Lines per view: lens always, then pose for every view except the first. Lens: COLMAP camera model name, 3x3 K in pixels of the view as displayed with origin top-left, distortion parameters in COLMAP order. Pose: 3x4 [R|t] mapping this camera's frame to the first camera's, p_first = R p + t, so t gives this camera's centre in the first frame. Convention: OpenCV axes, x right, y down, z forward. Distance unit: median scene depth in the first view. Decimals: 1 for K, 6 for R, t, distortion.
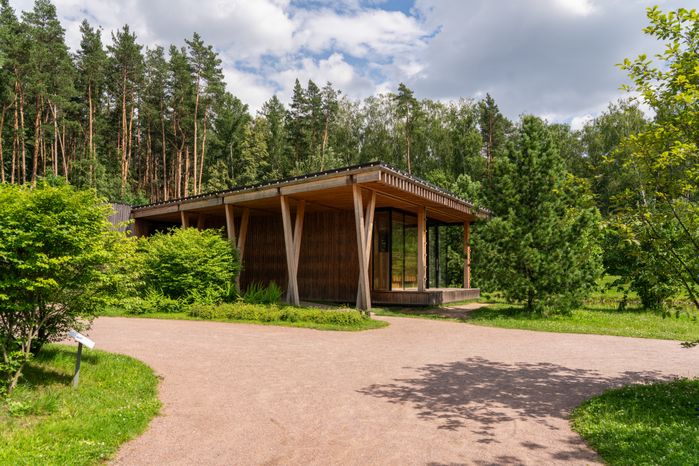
lens RADIAL K [[505.7, 0, 349.5], [0, 505.7, 233.0], [0, 0, 1]] dist [-0.004665, -0.001357]
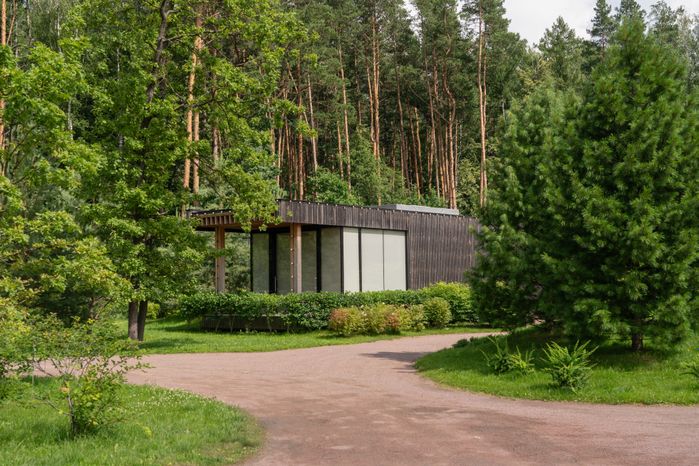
lens RADIAL K [[933.6, 0, 340.2], [0, 933.6, 233.1], [0, 0, 1]] dist [0.061953, 0.030254]
pose [[0.959874, -0.035720, -0.278148, -0.102856], [0.040931, 0.999078, 0.012948, -0.024763], [0.277429, -0.023814, 0.960451, -0.270714]]
